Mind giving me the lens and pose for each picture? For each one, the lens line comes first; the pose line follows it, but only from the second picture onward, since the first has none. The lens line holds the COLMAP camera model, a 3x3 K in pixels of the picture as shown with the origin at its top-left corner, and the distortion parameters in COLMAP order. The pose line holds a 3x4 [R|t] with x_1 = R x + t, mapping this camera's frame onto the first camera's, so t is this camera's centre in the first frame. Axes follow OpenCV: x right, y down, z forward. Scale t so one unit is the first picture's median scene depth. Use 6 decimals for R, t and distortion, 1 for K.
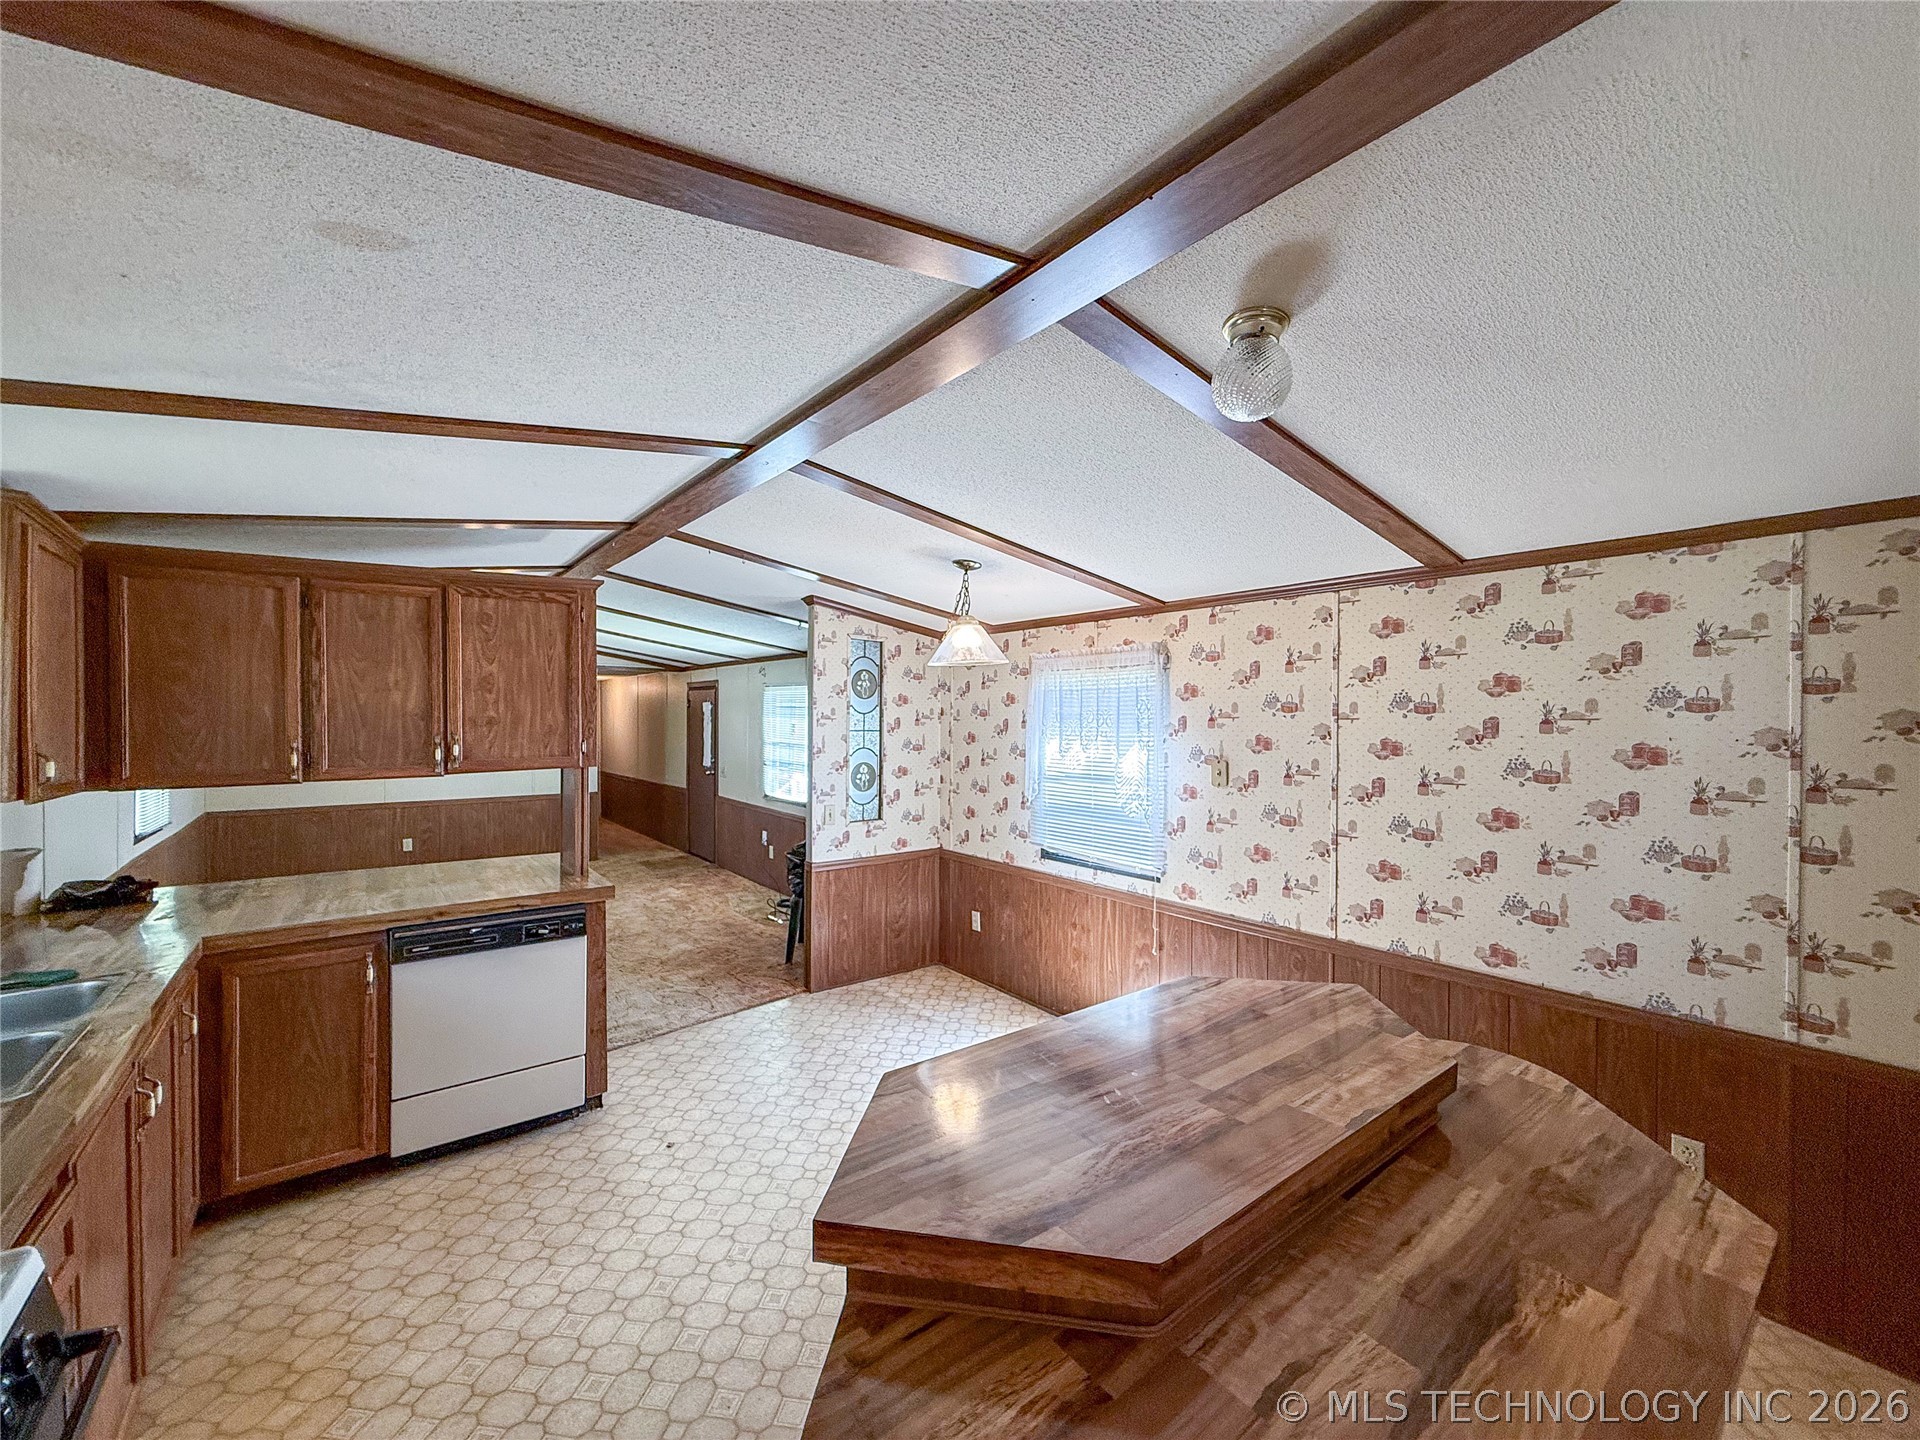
lens RADIAL K [[767.8, 0, 960.3], [0, 767.8, 722.9], [0, 0, 1]] dist [-0.000681, -0.000313]
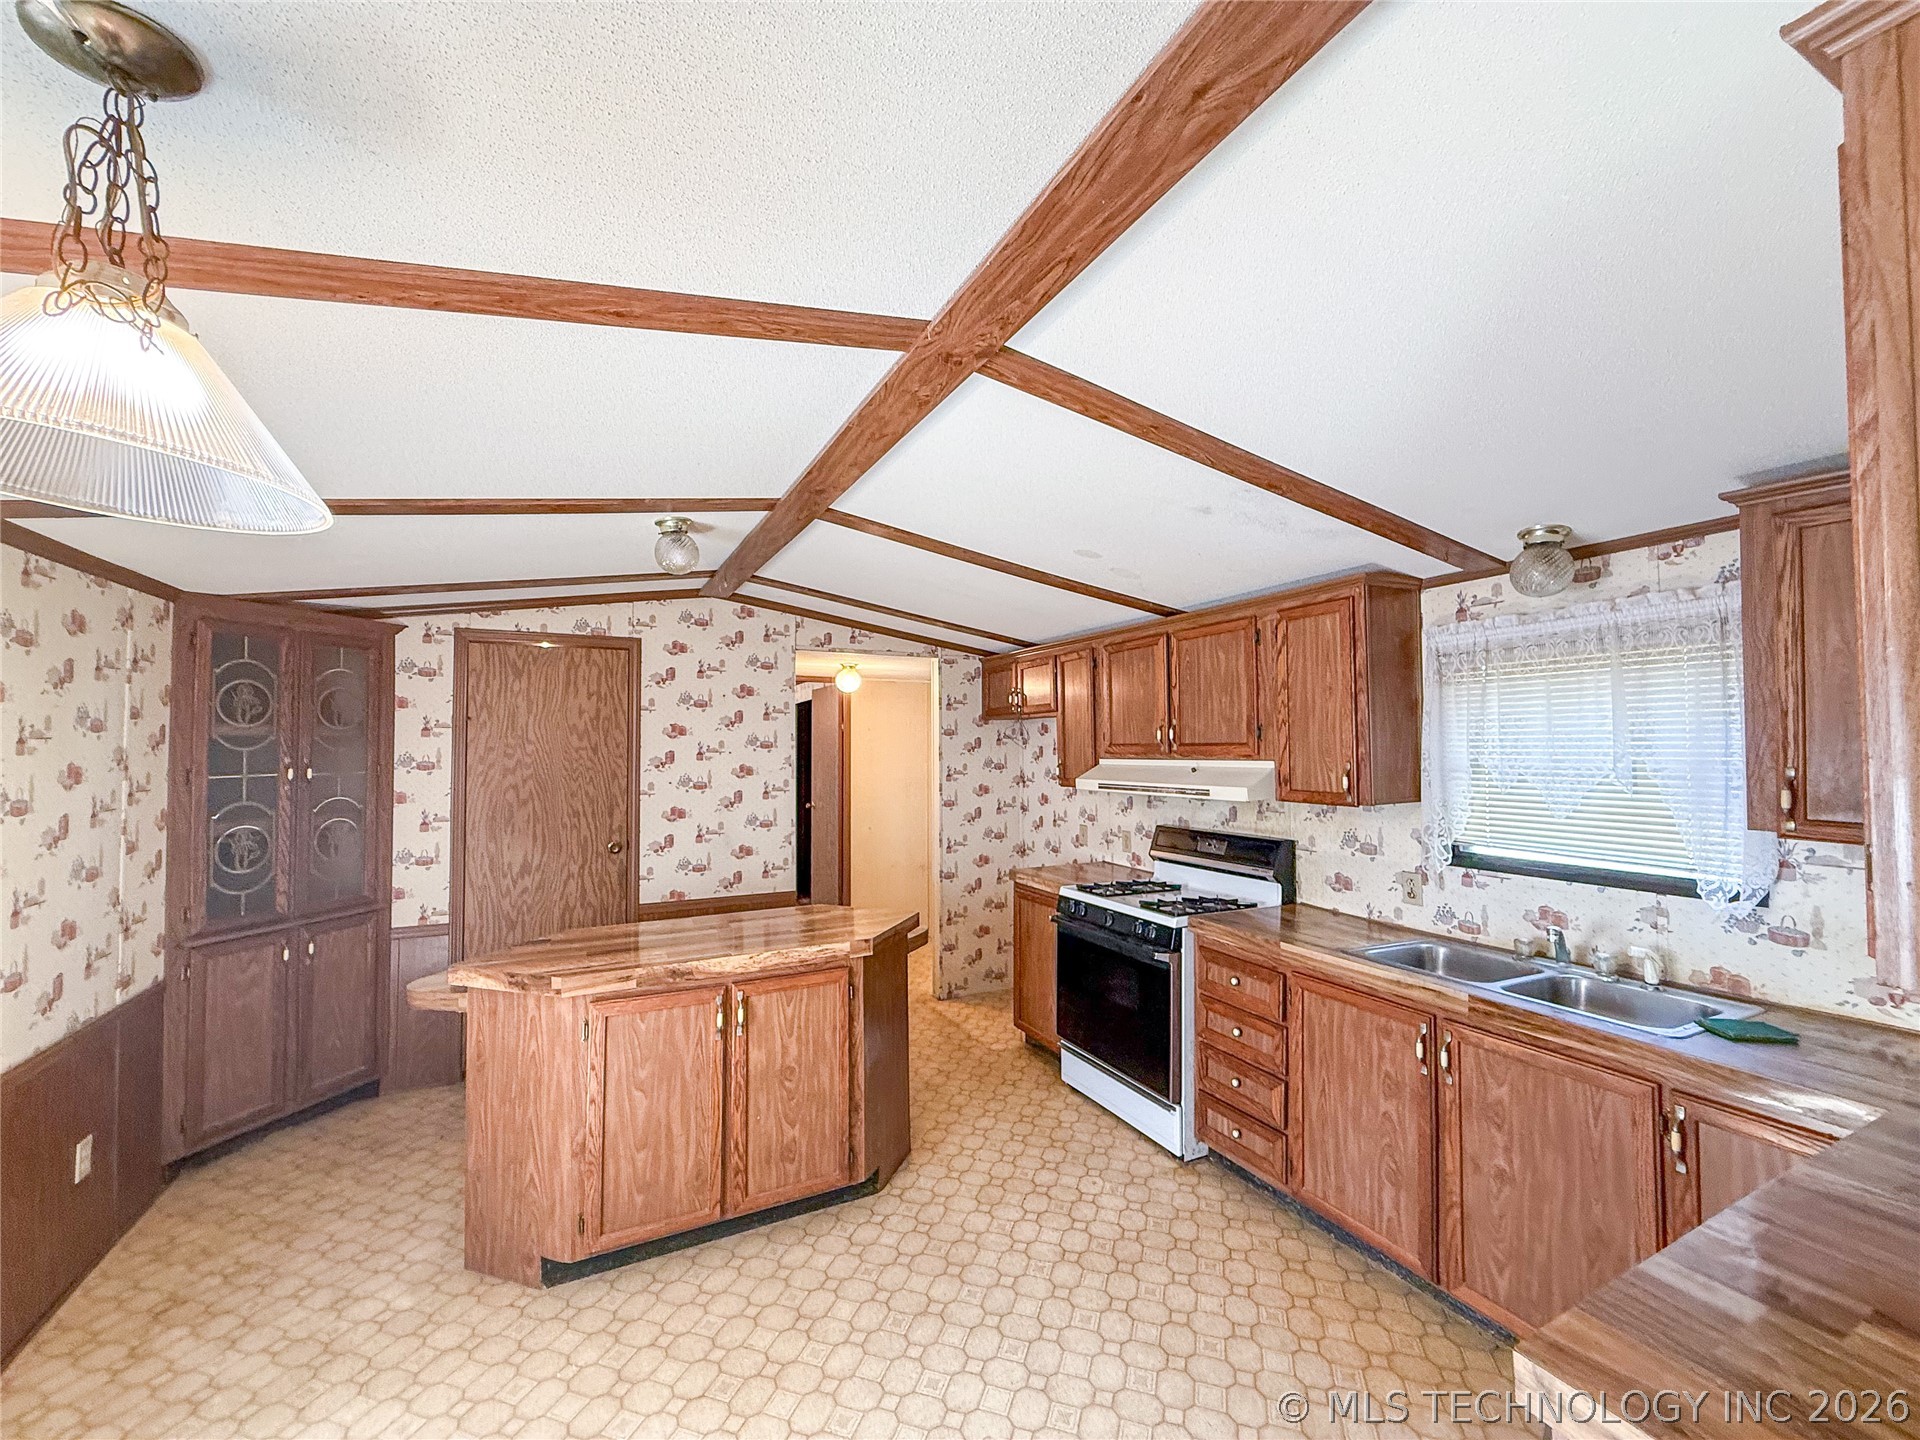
lens RADIAL K [[767.8, 0, 958.4], [0, 767.8, 722.5], [0, 0, 1]] dist [-0.000681, -0.000313]
pose [[-0.979922, 0.004785, 0.199325, -0.296116], [-0.000230, 0.999684, -0.025129, -0.000537], [-0.199382, -0.024670, -0.979611, 1.238925]]
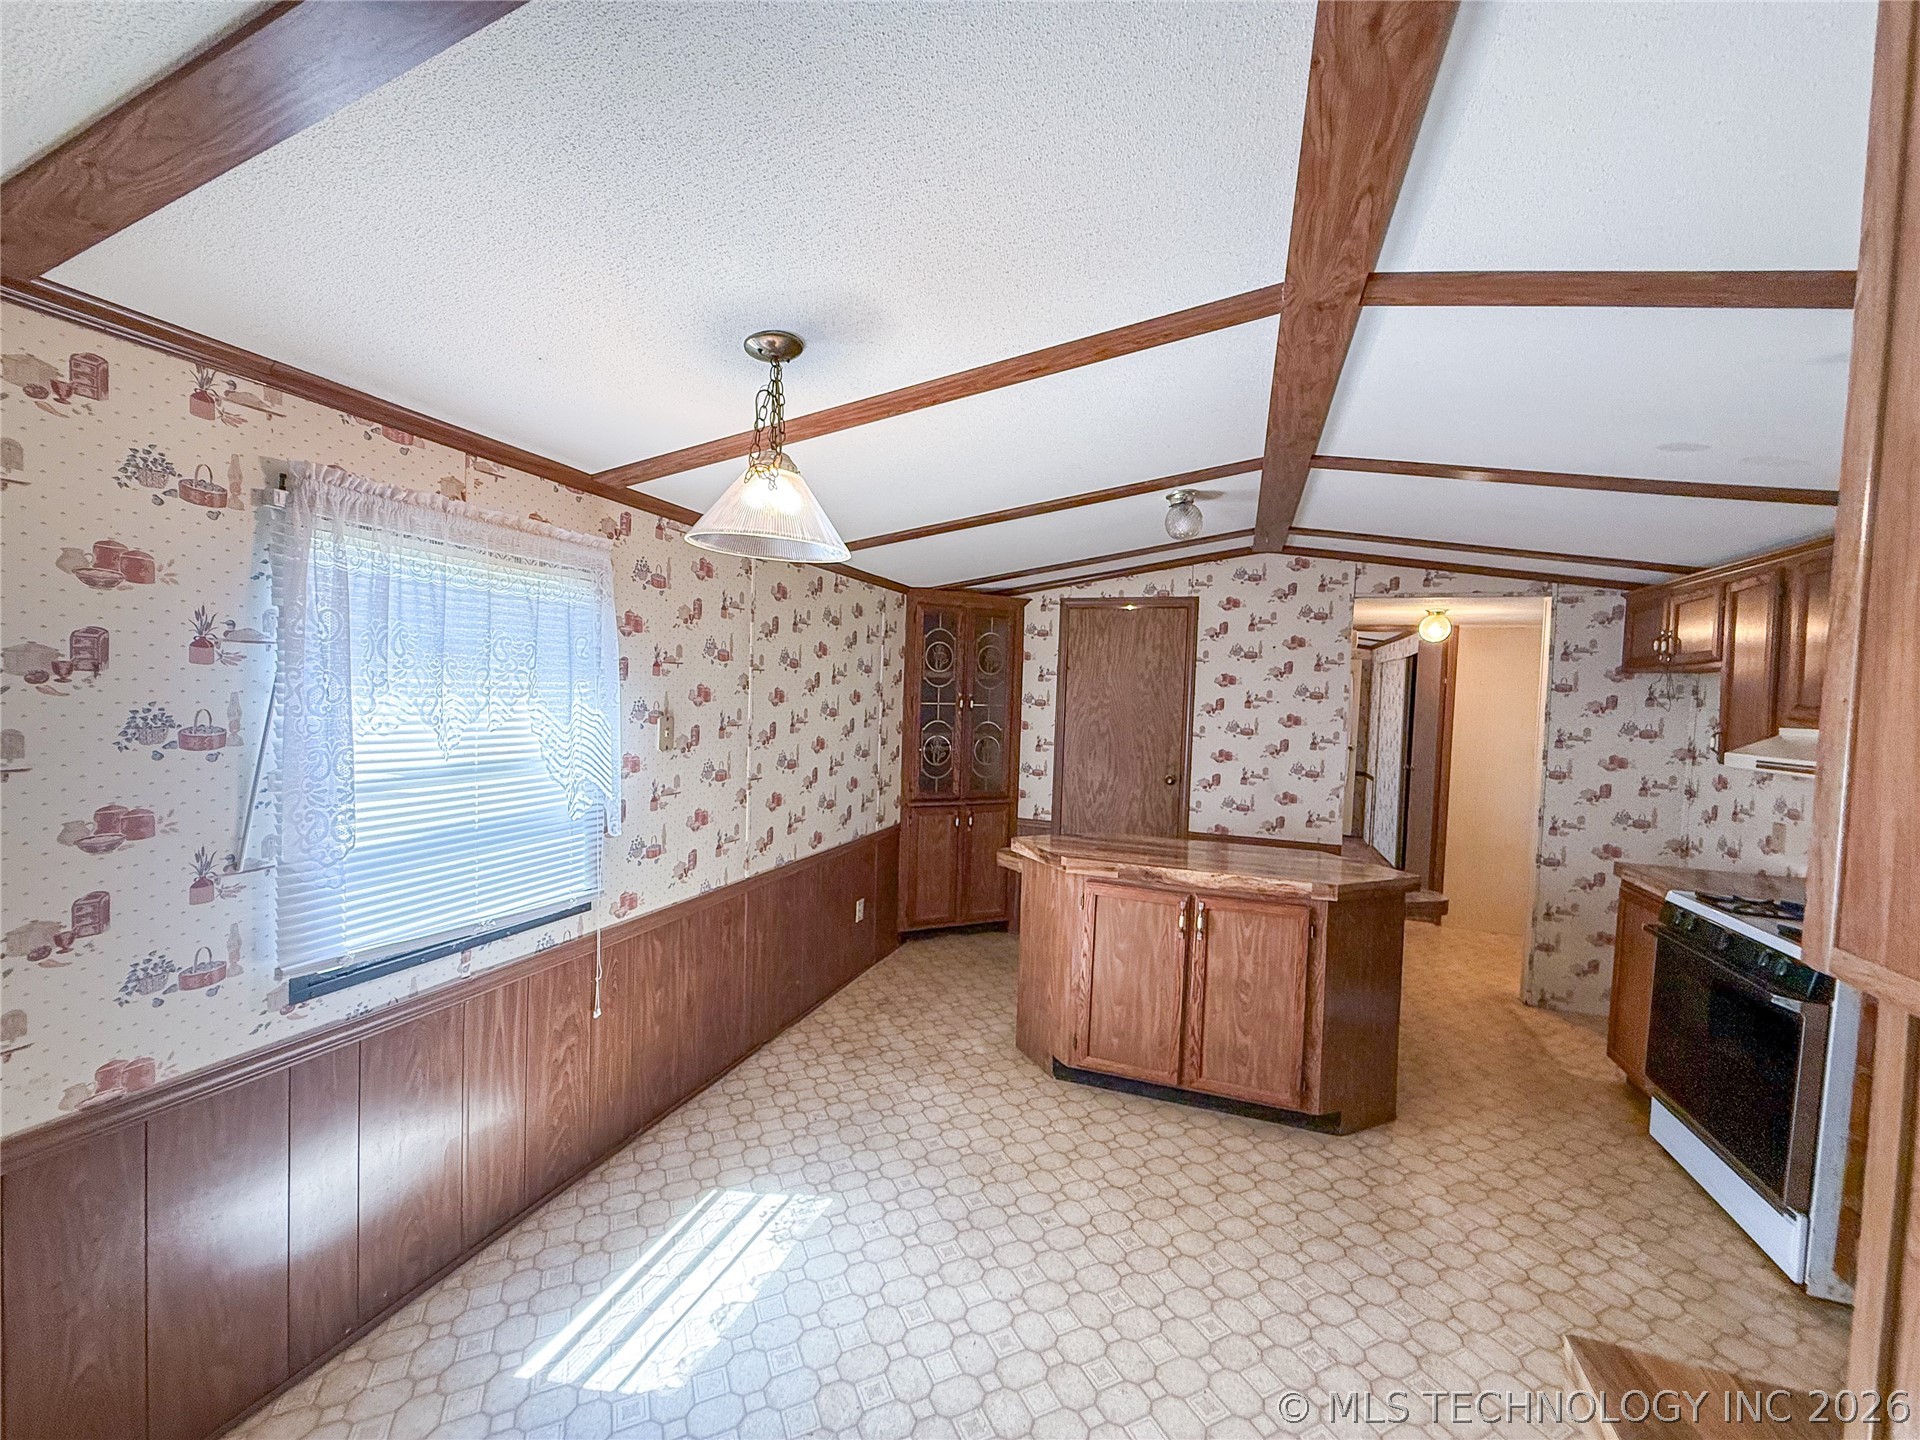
lens RADIAL K [[767.8, 0, 957.7], [0, 767.8, 723.0], [0, 0, 1]] dist [-0.000681, -0.000313]
pose [[-0.523254, -0.055360, 0.850377, -0.517249], [-0.031086, 0.998463, 0.045873, 0.010267], [-0.851610, -0.002431, -0.524171, 1.227506]]
